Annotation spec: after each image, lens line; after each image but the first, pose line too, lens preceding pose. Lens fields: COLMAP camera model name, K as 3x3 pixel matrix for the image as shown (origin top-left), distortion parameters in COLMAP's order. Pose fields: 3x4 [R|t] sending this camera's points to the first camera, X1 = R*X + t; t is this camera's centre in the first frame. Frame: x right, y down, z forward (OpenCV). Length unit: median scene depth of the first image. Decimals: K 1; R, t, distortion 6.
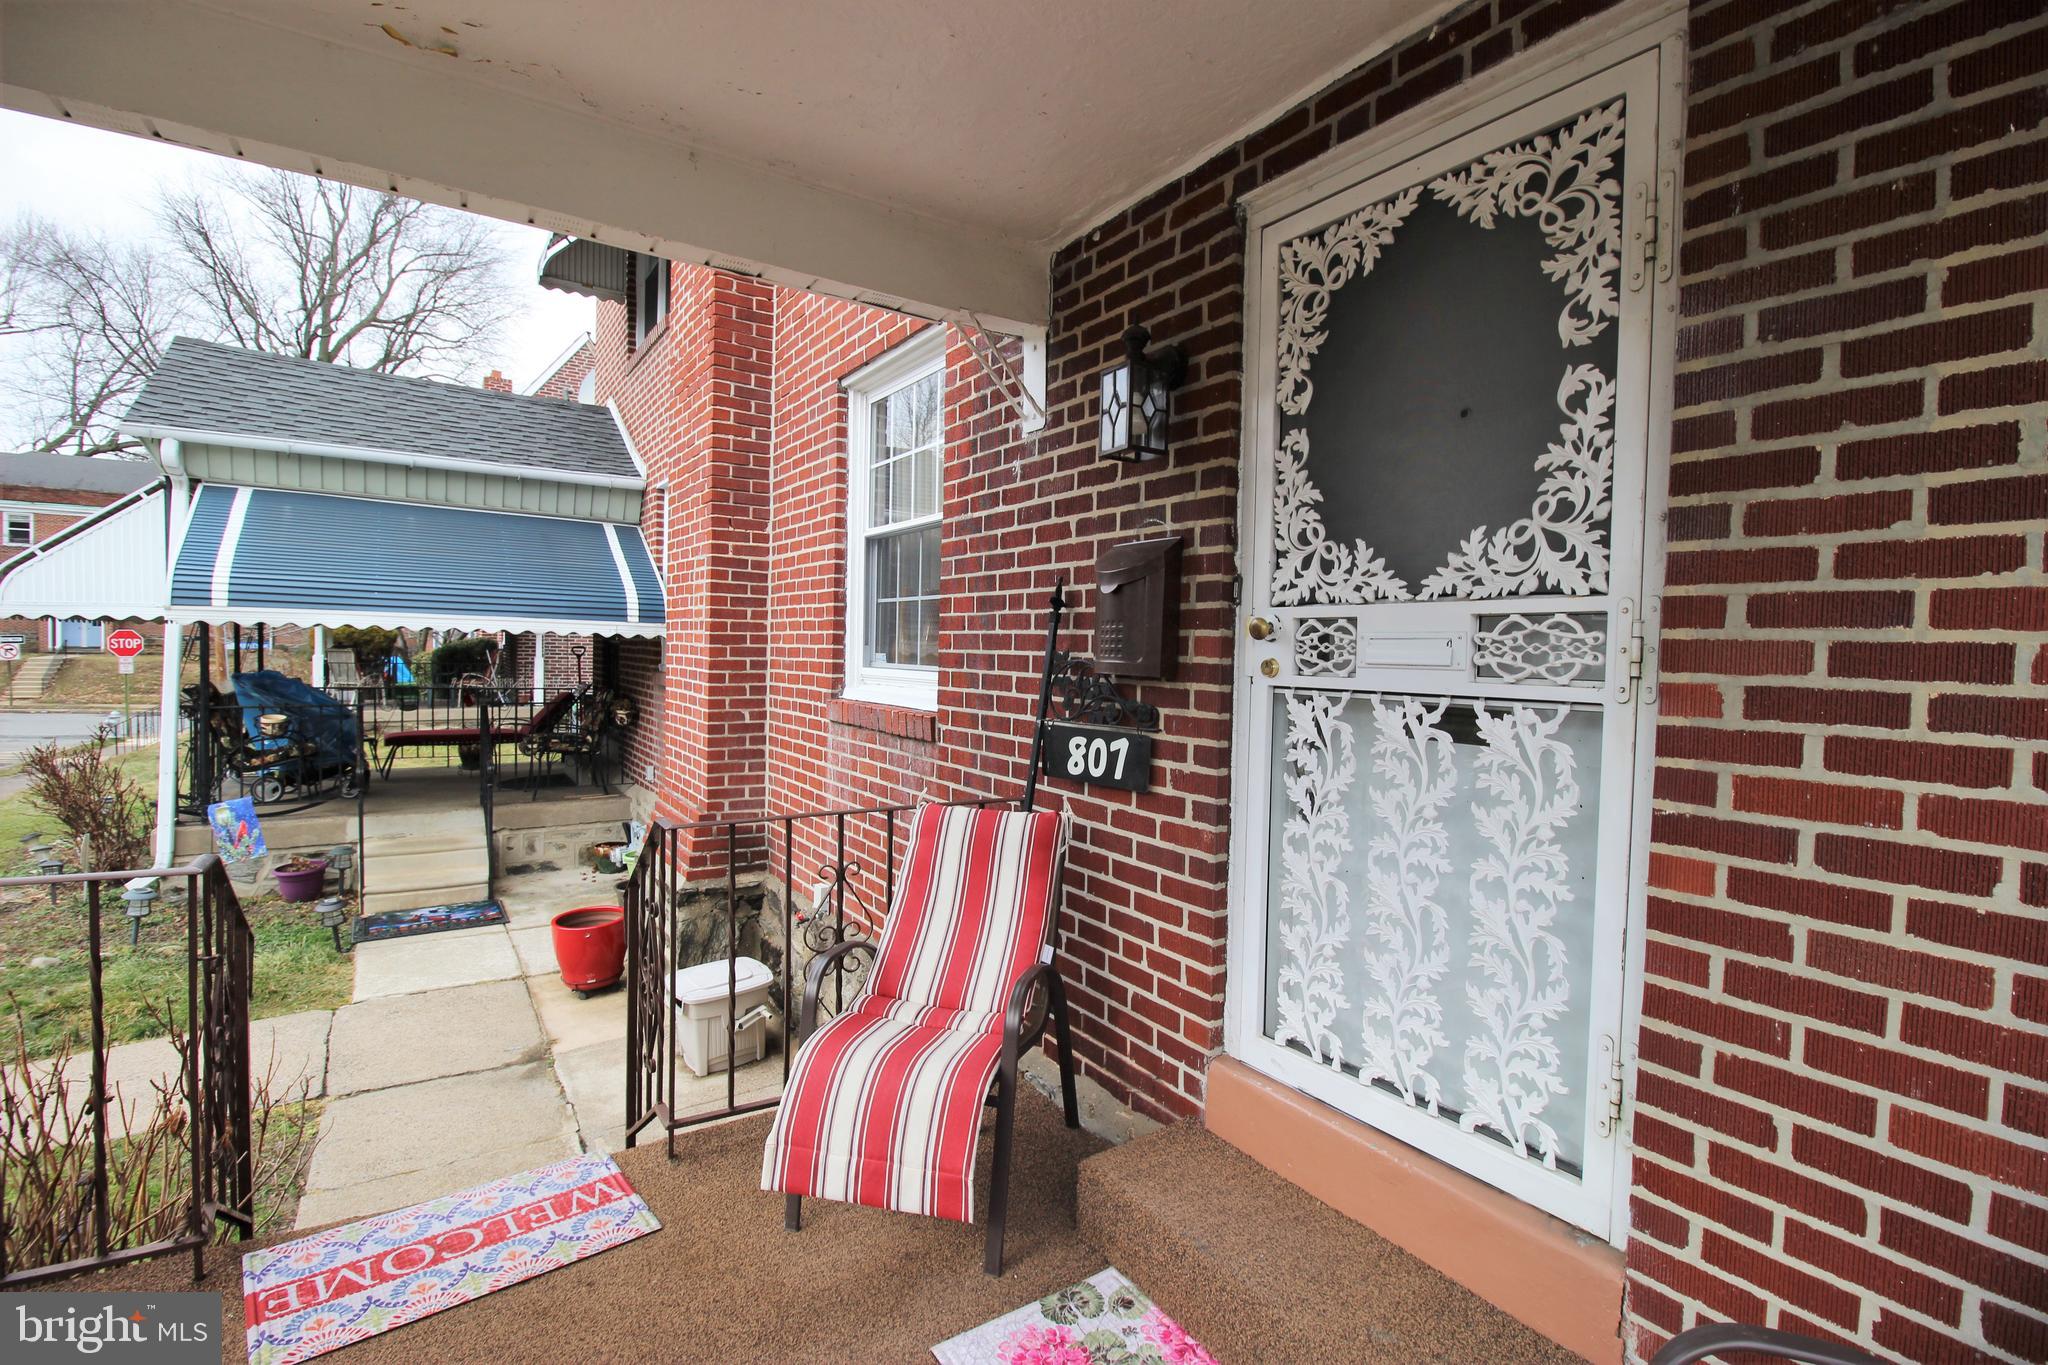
lens RADIAL K [[950.9, 0, 1048.1], [0, 950.9, 688.8], [0, 0, 1]] dist [0.001012, -0.012681]
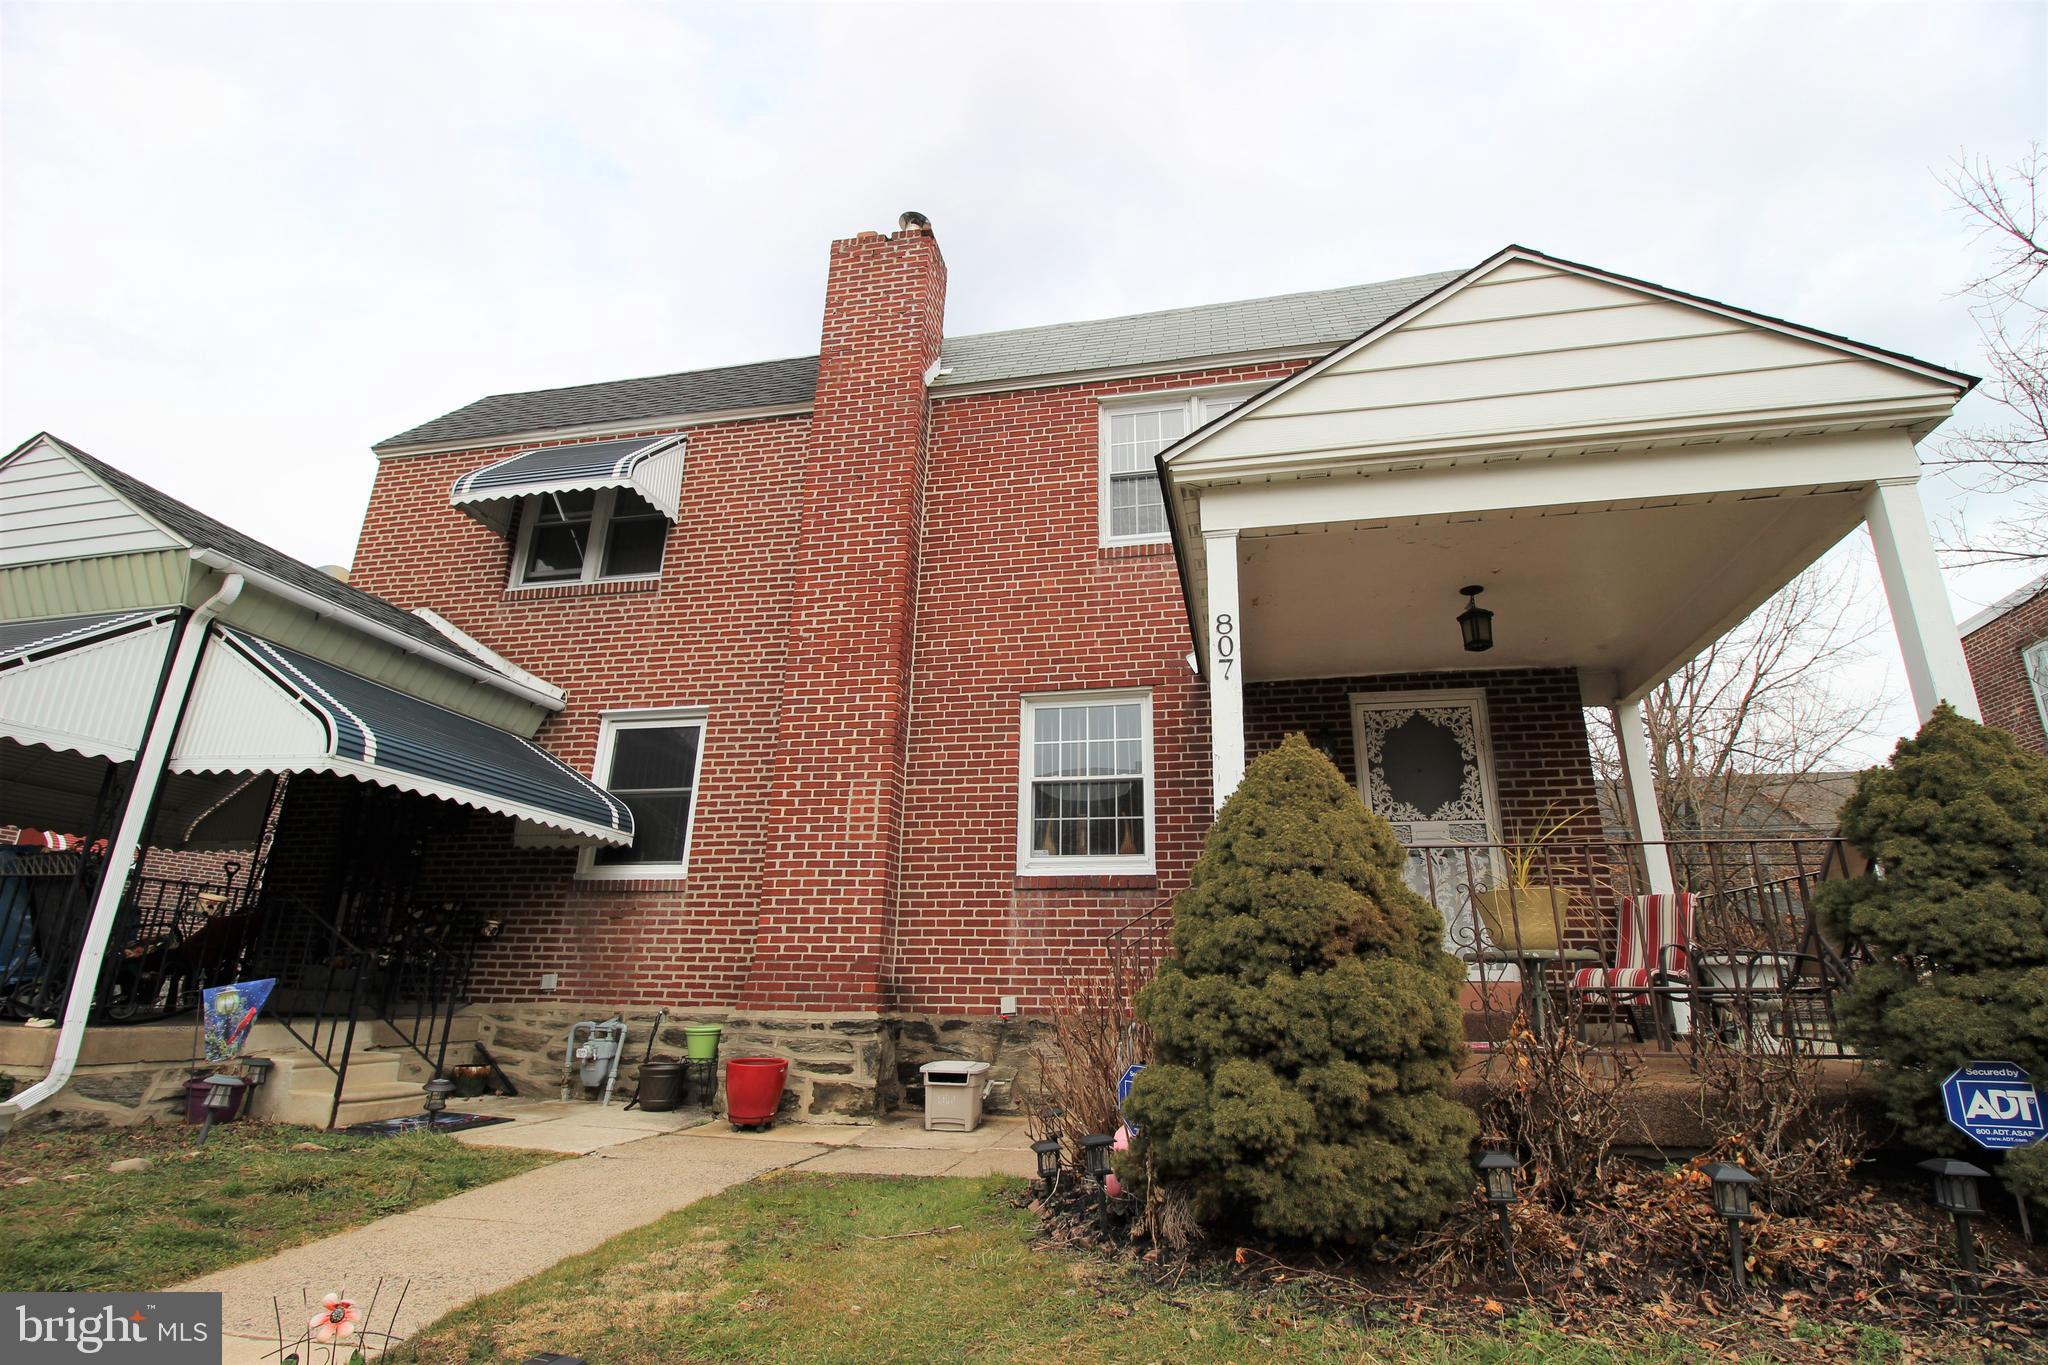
lens RADIAL K [[950.9, 0, 1049.3], [0, 950.9, 684.2], [0, 0, 1]] dist [0.001012, -0.012681]
pose [[0.709528, 0.200040, 0.675688, -2.143012], [0.033592, 0.948170, -0.315984, 0.342337], [-0.703876, 0.246897, 0.666033, -0.337732]]
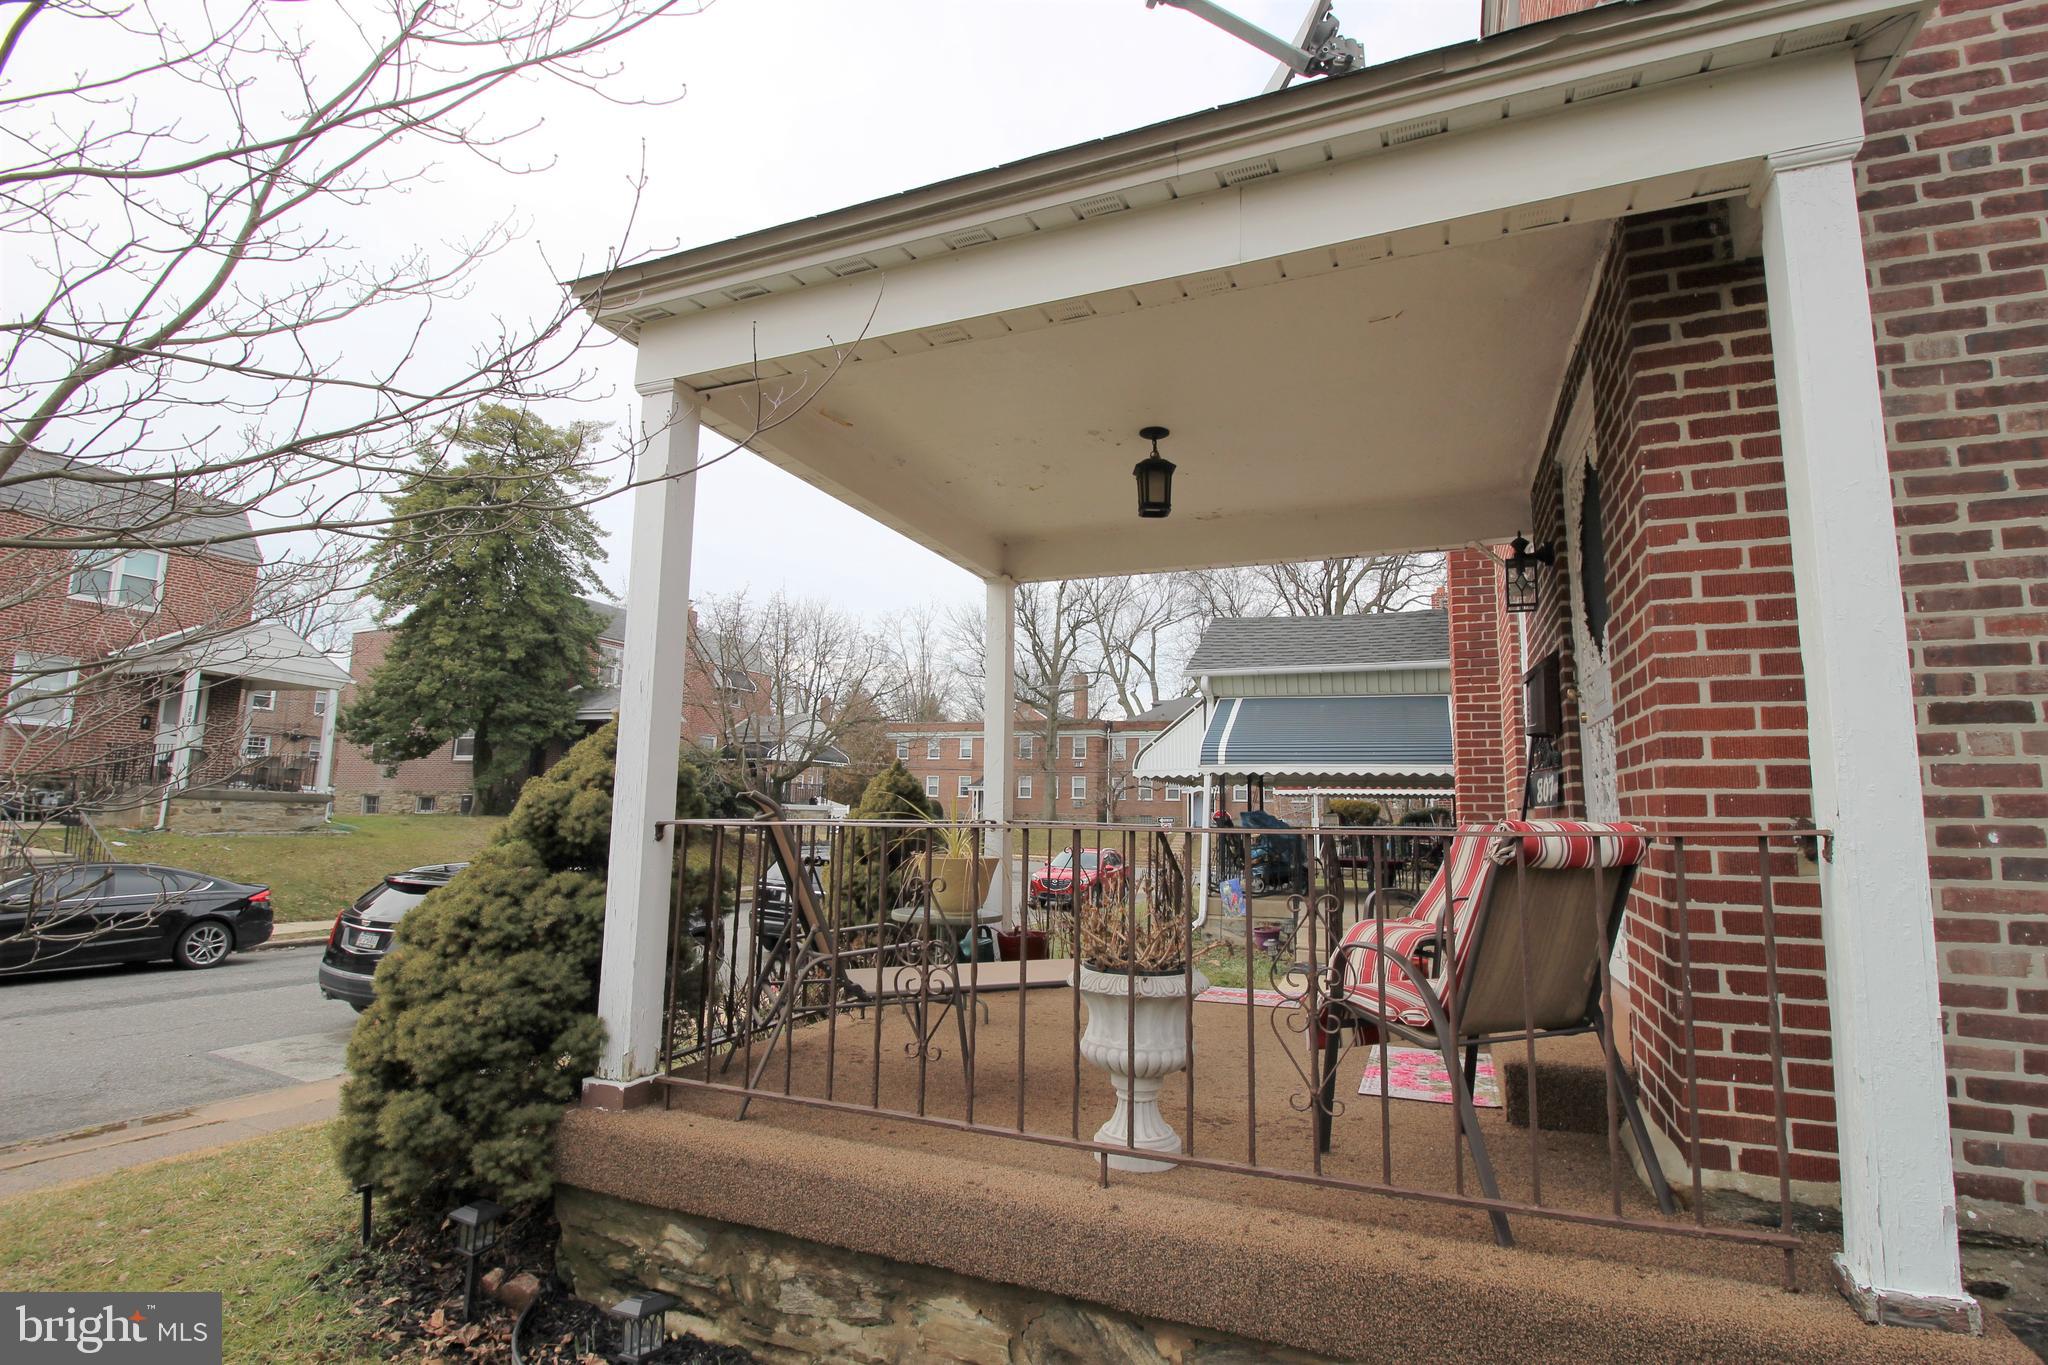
lens RADIAL K [[950.9, 0, 1046.2], [0, 950.9, 683.2], [0, 0, 1]] dist [0.001012, -0.012681]
pose [[0.565088, -0.129883, -0.814743, 0.854075], [-0.036916, 0.982561, -0.182239, 0.206990], [0.824204, 0.133058, 0.550439, -0.573125]]
